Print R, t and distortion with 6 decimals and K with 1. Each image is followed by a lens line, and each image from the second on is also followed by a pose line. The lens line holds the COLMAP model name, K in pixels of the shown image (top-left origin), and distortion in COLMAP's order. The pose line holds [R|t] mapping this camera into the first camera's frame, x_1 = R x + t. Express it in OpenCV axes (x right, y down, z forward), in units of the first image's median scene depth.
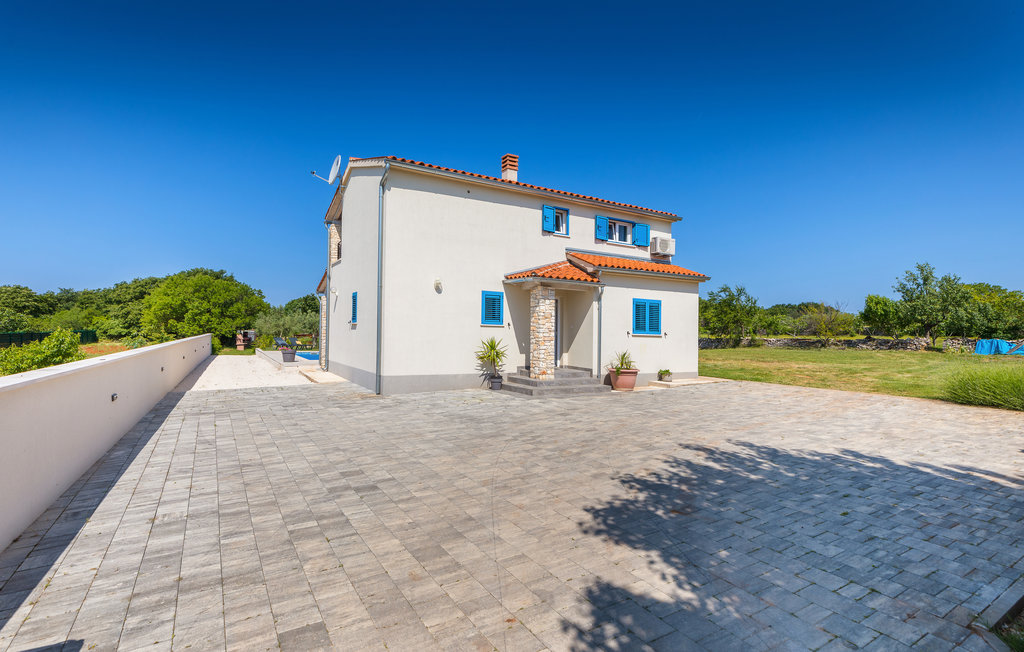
lens RADIAL K [[474.8, 0, 513.4], [0, 474.8, 324.0], [0, 0, 1]] dist [0.000667, 0.000514]
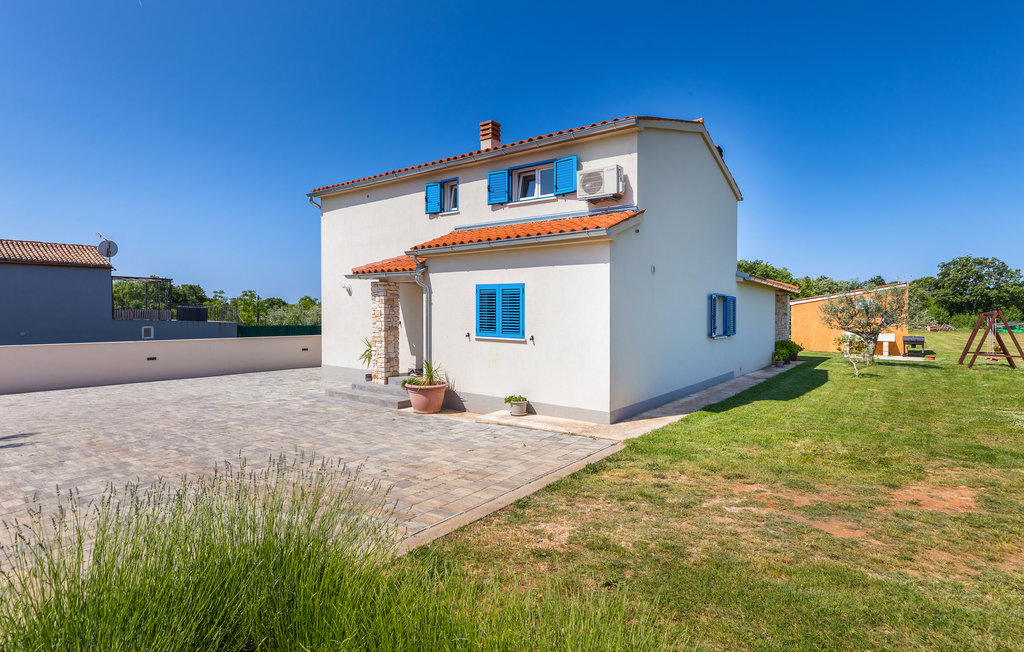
lens RADIAL K [[520.0, 0, 513.2], [0, 520.0, 327.9], [0, 0, 1]] dist [0.003411, 0.000045]
pose [[0.386492, 0.006755, -0.922268, 0.948700], [0.011249, 0.999864, 0.012038, -0.000169], [0.922224, -0.015027, 0.386363, 0.741932]]
